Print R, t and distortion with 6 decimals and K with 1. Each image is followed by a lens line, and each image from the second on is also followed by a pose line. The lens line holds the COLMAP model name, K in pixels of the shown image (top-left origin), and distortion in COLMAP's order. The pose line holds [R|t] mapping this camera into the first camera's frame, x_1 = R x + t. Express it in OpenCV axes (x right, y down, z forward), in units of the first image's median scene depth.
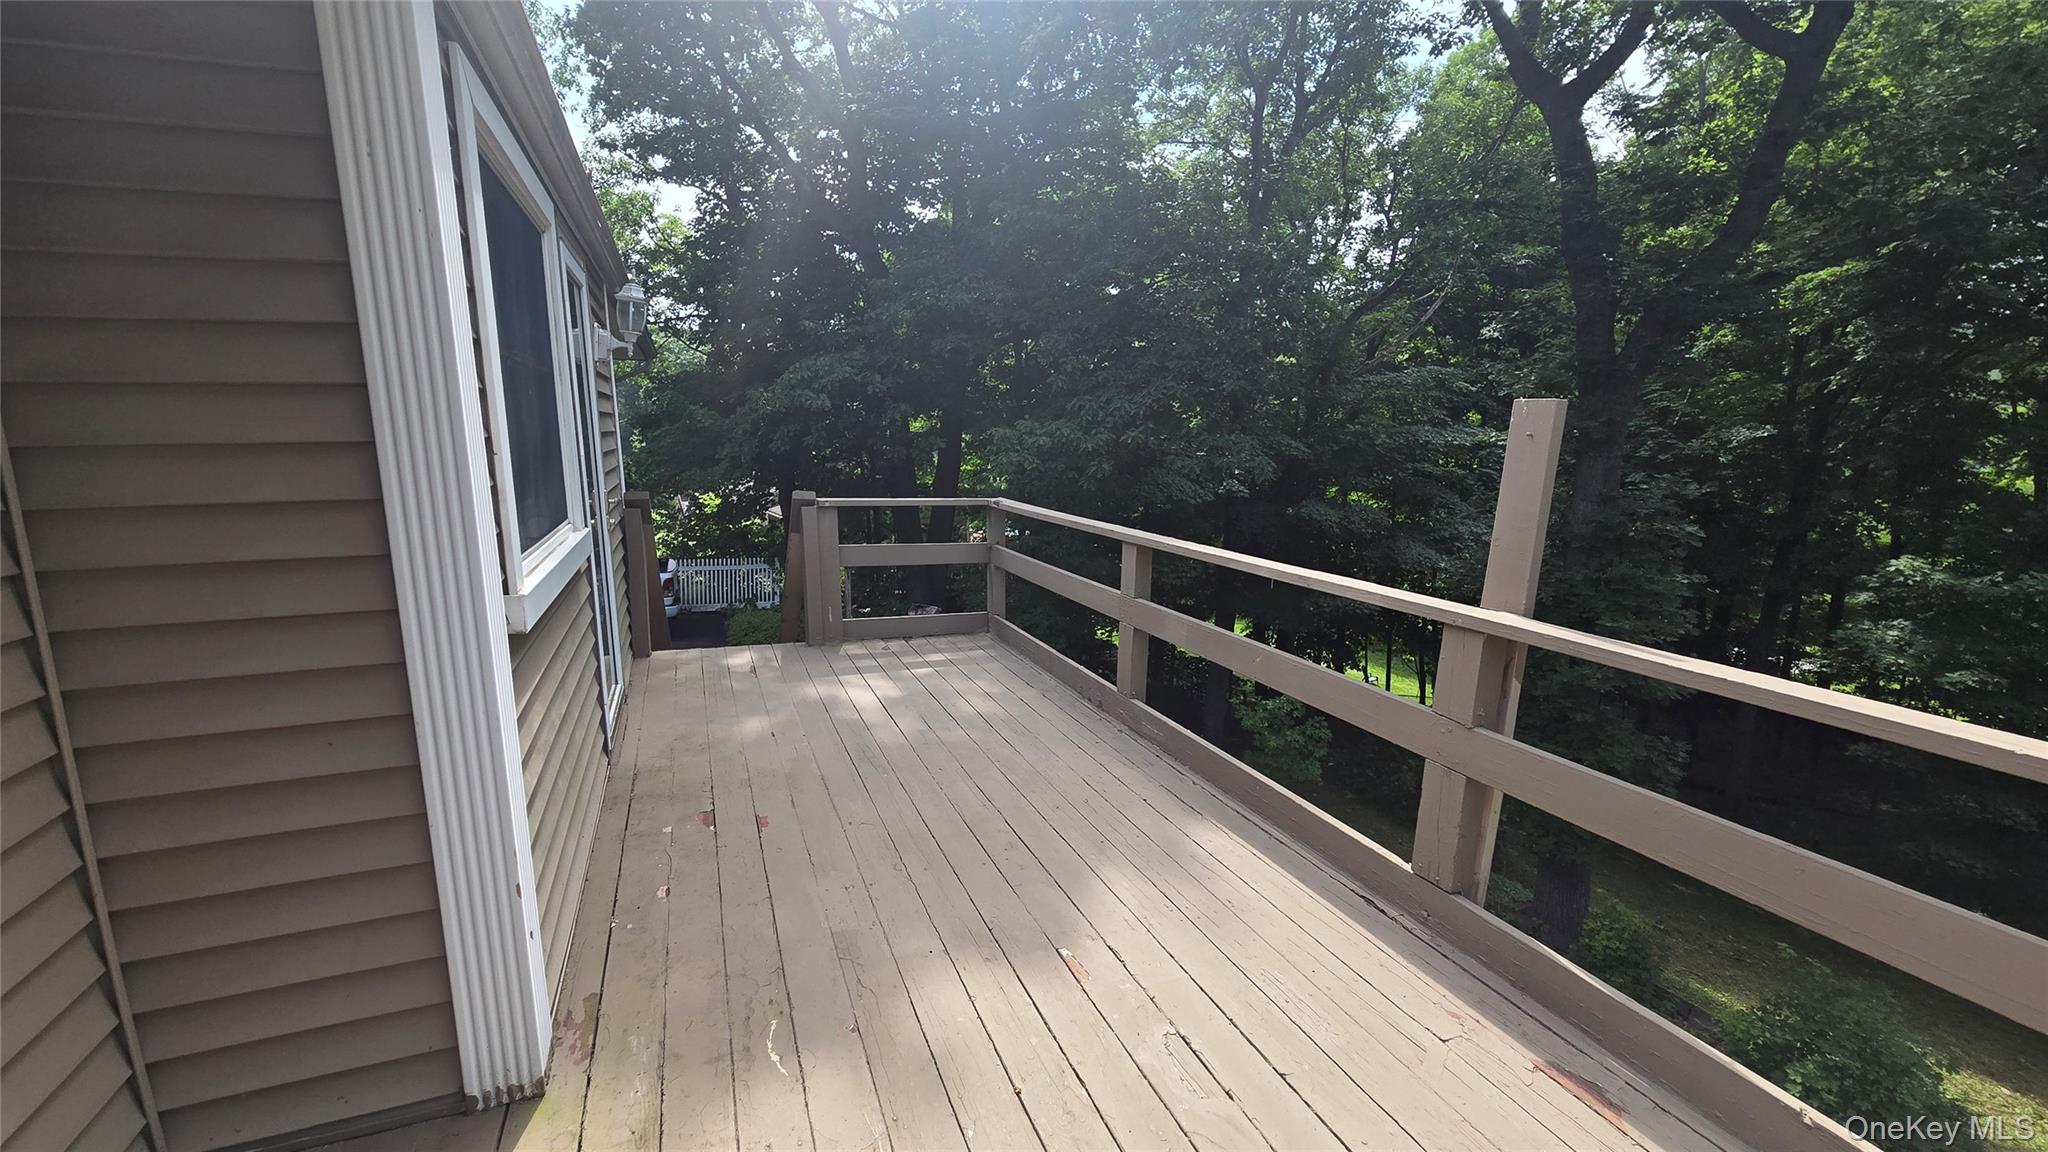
lens RADIAL K [[842.5, 0, 1024.0], [0, 842.5, 576.0], [0, 0, 1]] dist [-0.000109, -0.000211]
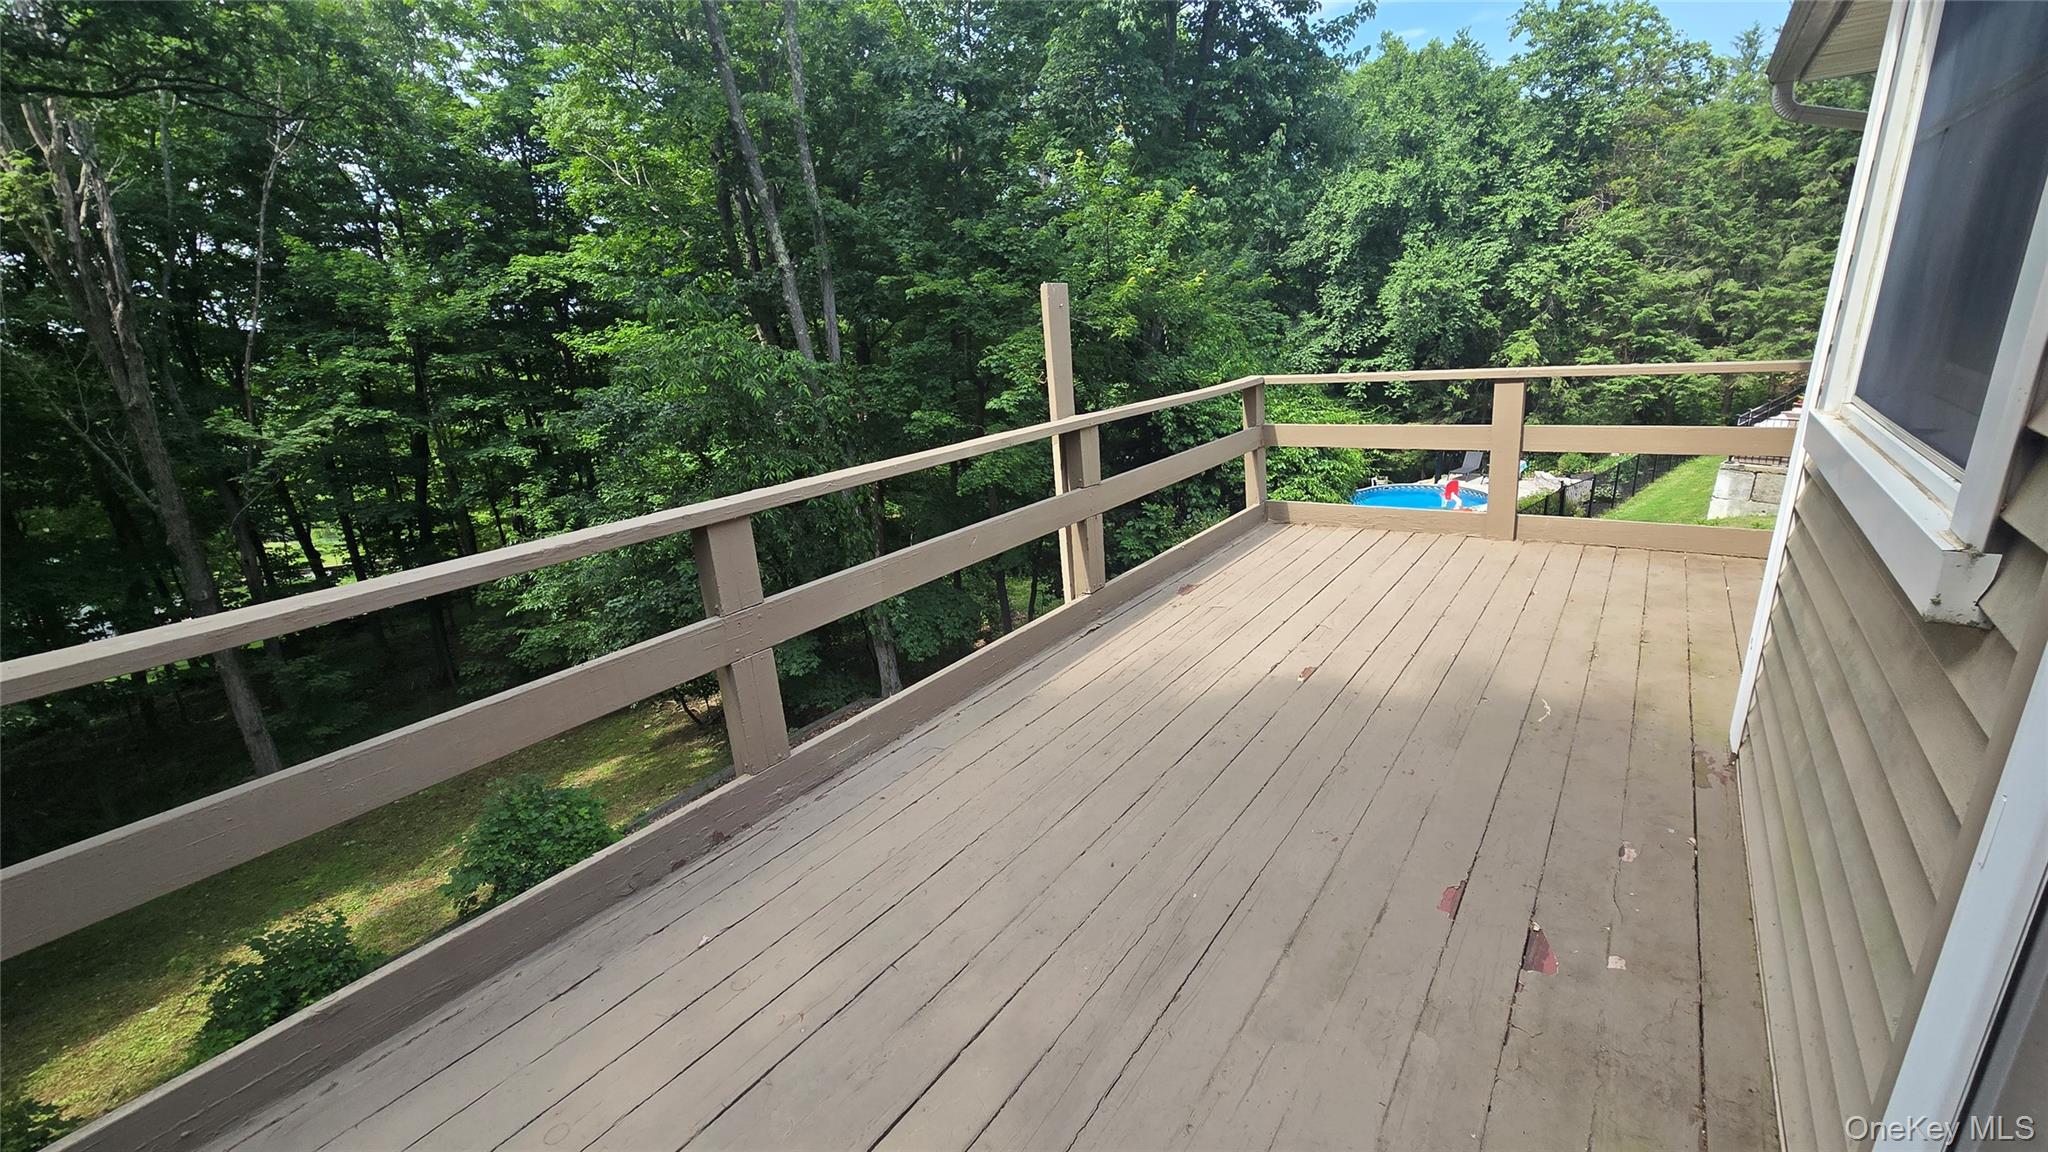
lens RADIAL K [[842.5, 0, 1024.0], [0, 842.5, 576.0], [0, 0, 1]] dist [-0.000109, -0.000211]
pose [[-0.531684, -0.222694, 0.817141, -0.722440], [0.198873, 0.905010, 0.376040, -0.283432], [-0.823262, 0.362442, -0.436892, 1.736078]]
